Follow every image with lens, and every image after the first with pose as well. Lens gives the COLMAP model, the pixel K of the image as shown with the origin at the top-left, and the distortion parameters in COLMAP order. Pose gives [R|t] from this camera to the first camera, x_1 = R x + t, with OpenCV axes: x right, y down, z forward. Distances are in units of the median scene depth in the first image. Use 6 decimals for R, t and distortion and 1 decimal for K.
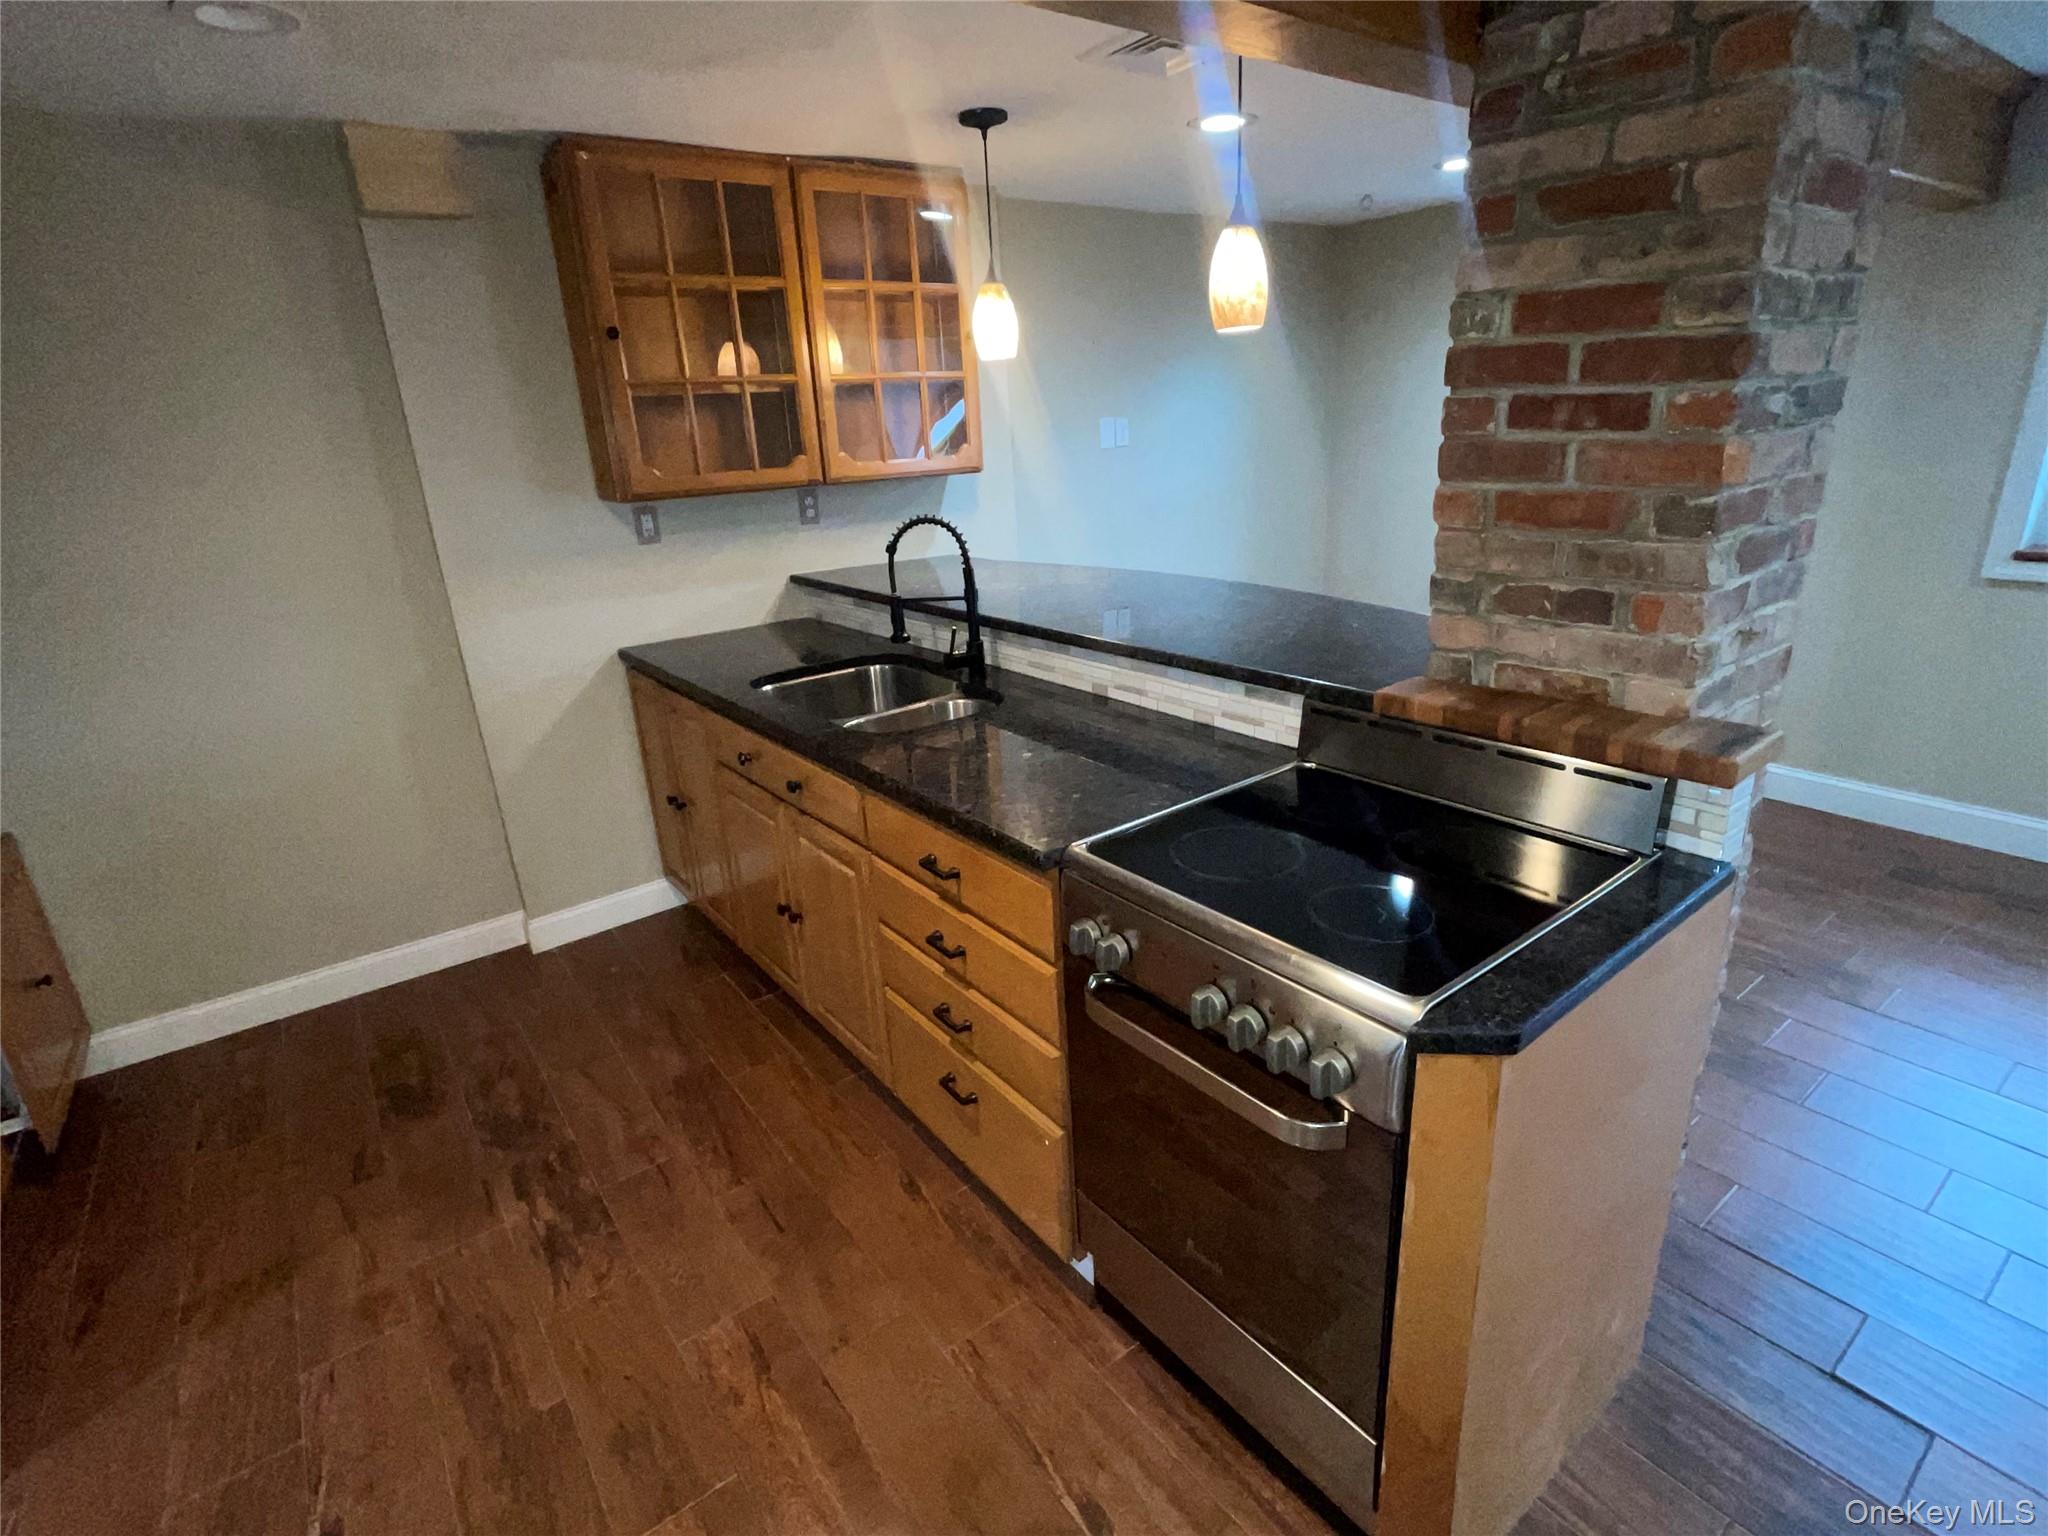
lens RADIAL K [[1012.0, 0, 1024.0], [0, 1012.0, 768.0], [0, 0, 1]] dist [-0.000727, 0.000229]
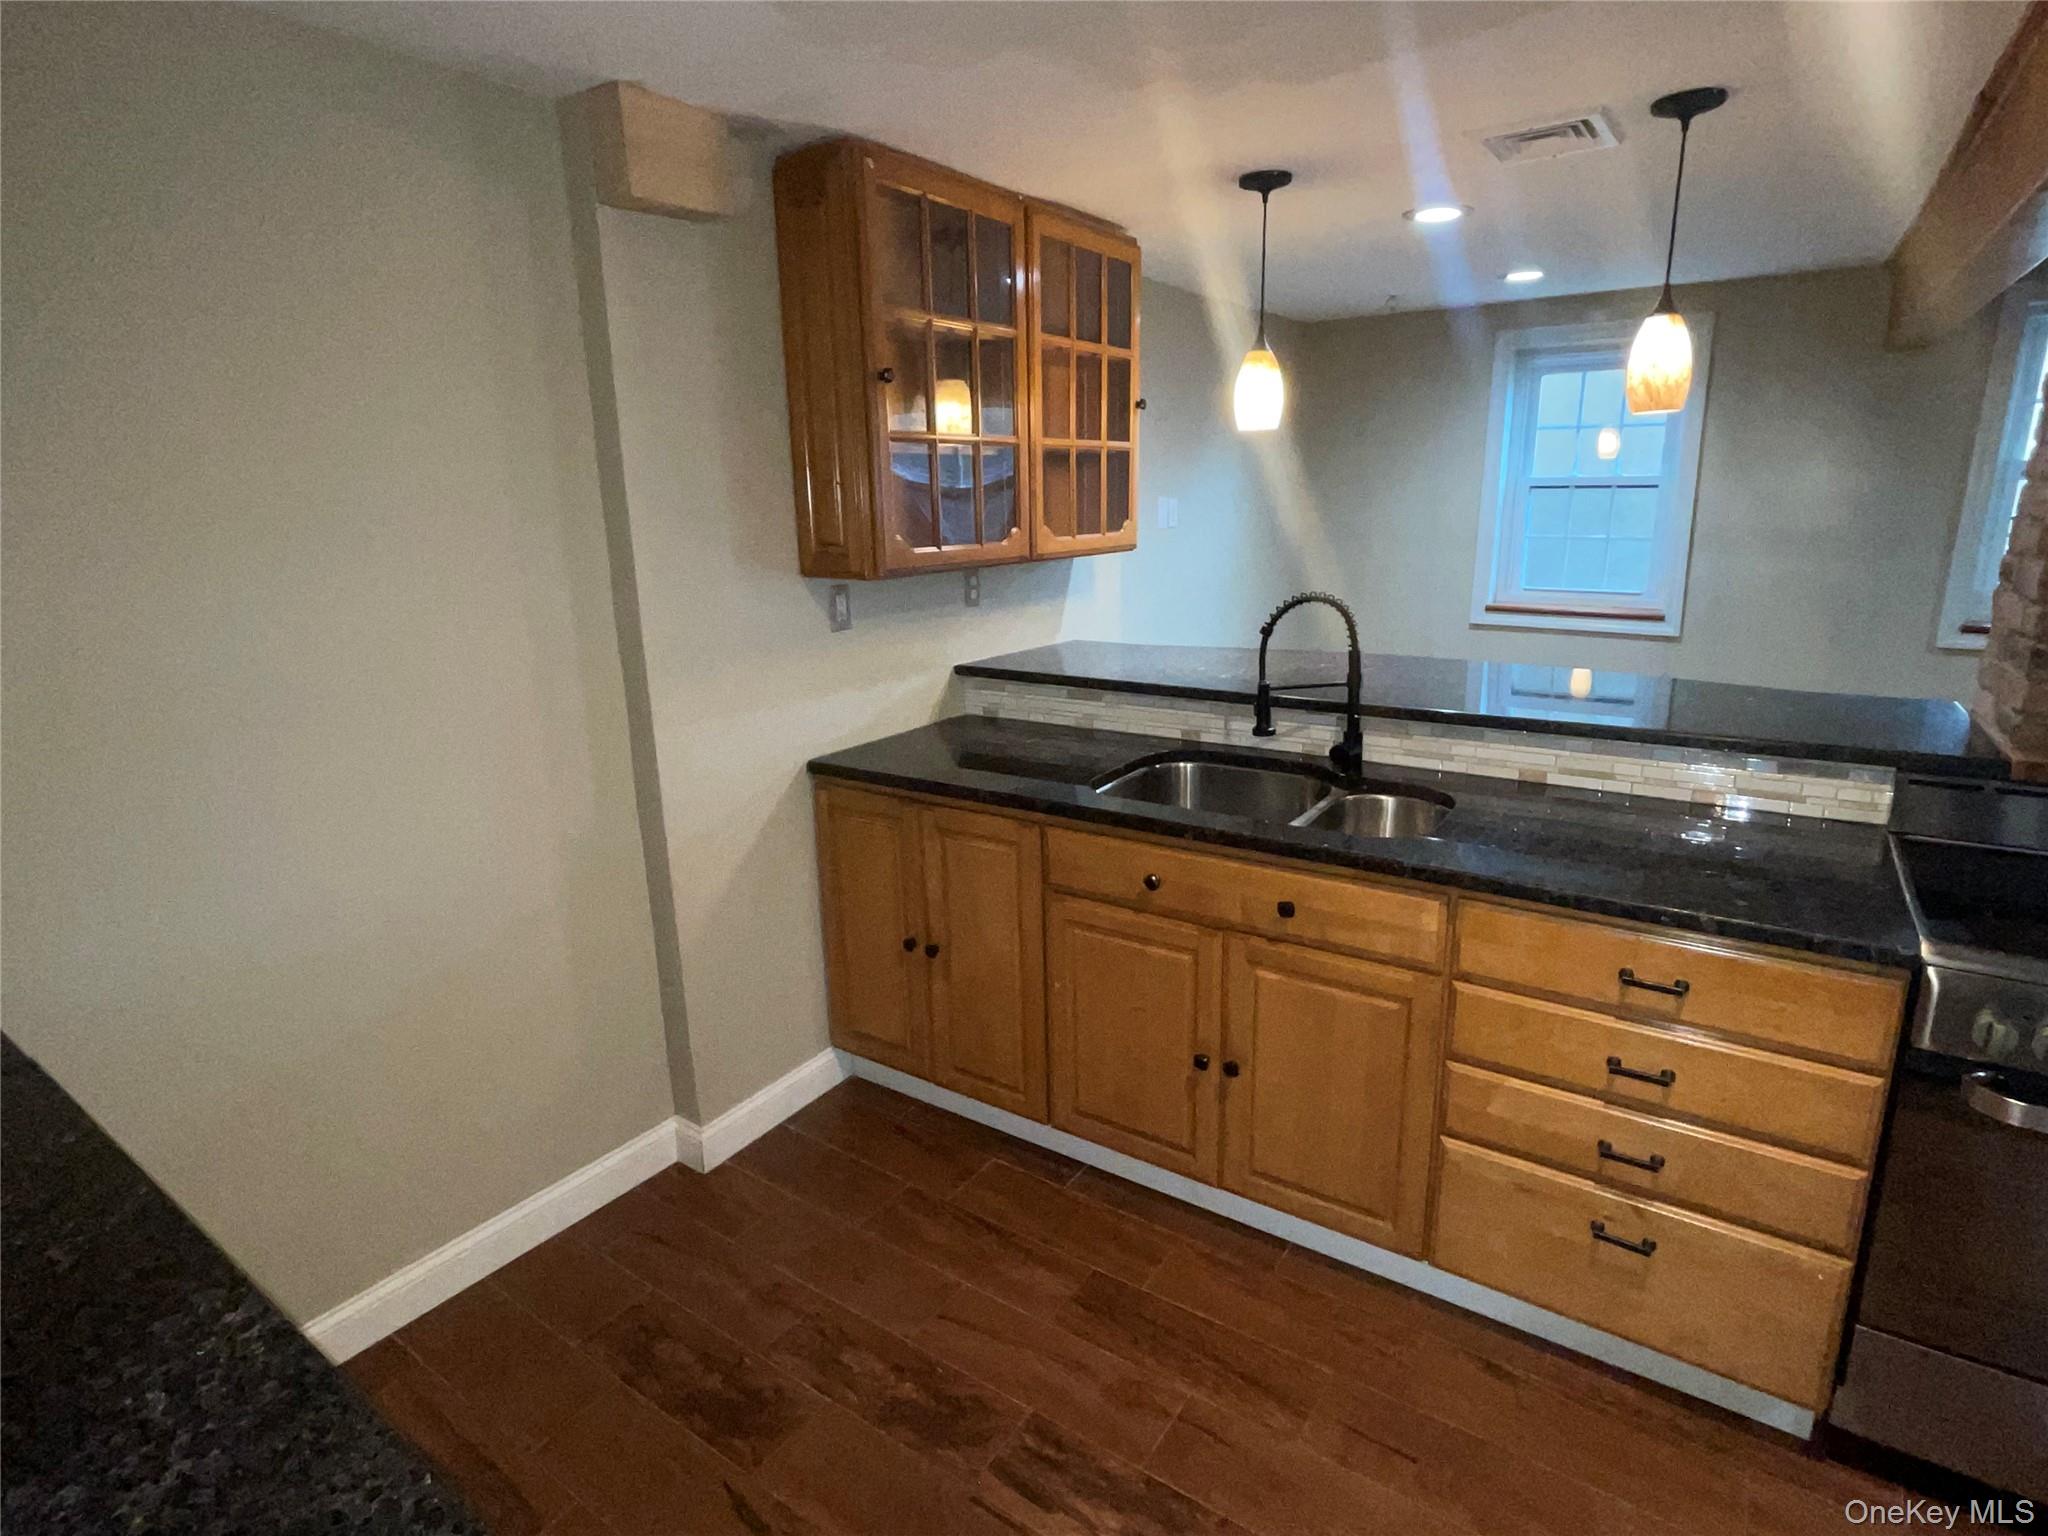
lens RADIAL K [[1075.3, 0, 1024.0], [0, 1075.3, 768.0], [0, 0, 1]] dist [0.000829, 0.000517]
pose [[0.946864, -0.051491, 0.317485, -0.566058], [0.079959, 0.993797, -0.077290, -0.037548], [-0.311536, 0.098569, 0.945108, 0.168336]]
